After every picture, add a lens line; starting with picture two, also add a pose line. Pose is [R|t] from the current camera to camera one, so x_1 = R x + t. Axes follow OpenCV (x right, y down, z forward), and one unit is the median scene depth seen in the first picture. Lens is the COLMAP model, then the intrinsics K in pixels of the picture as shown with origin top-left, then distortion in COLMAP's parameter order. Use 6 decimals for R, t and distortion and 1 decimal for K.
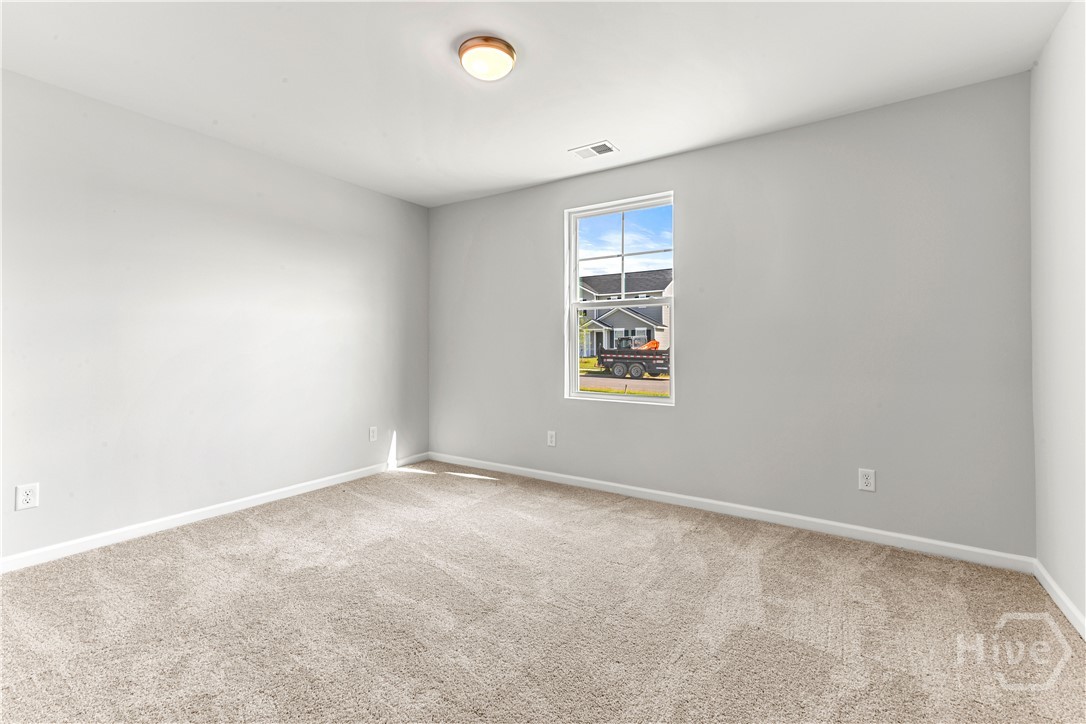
lens RADIAL K [[484.6, 0, 547.2], [0, 484.6, 356.2], [0, 0, 1]] dist [0.014402, 0.000519]
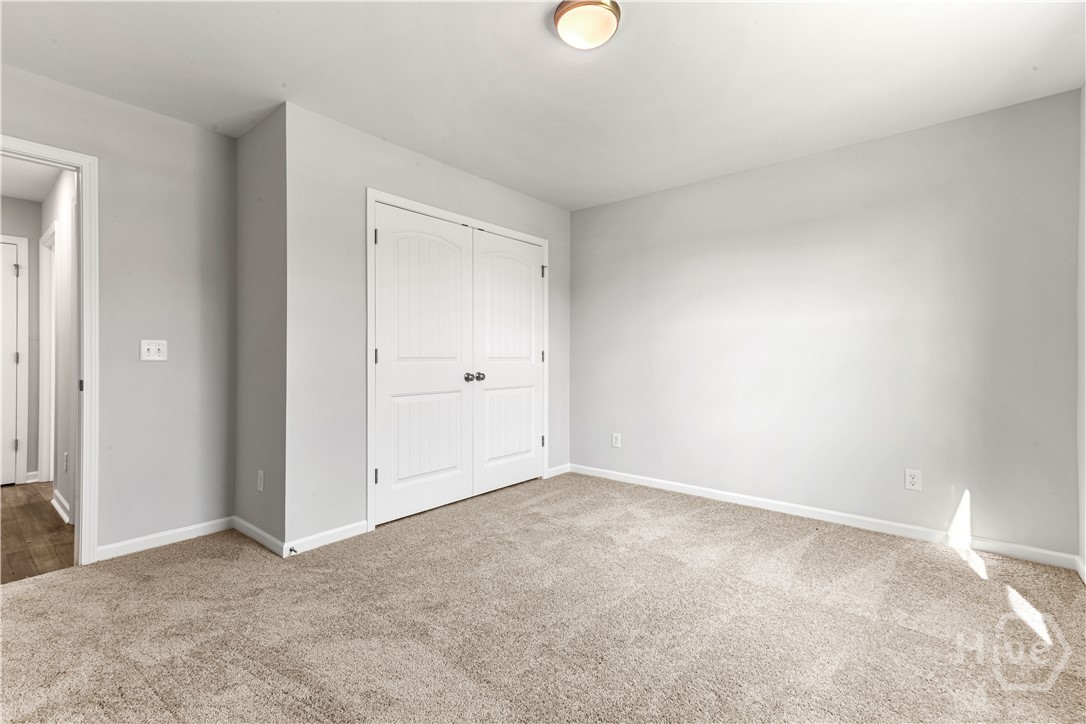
lens RADIAL K [[484.6, 0, 534.8], [0, 484.6, 357.3], [0, 0, 1]] dist [0.014402, 0.000519]
pose [[-0.133468, 0.004997, -0.991041, 0.553502], [-0.017004, 0.999829, 0.007331, -0.015707], [0.990907, 0.017830, -0.133360, 0.740859]]
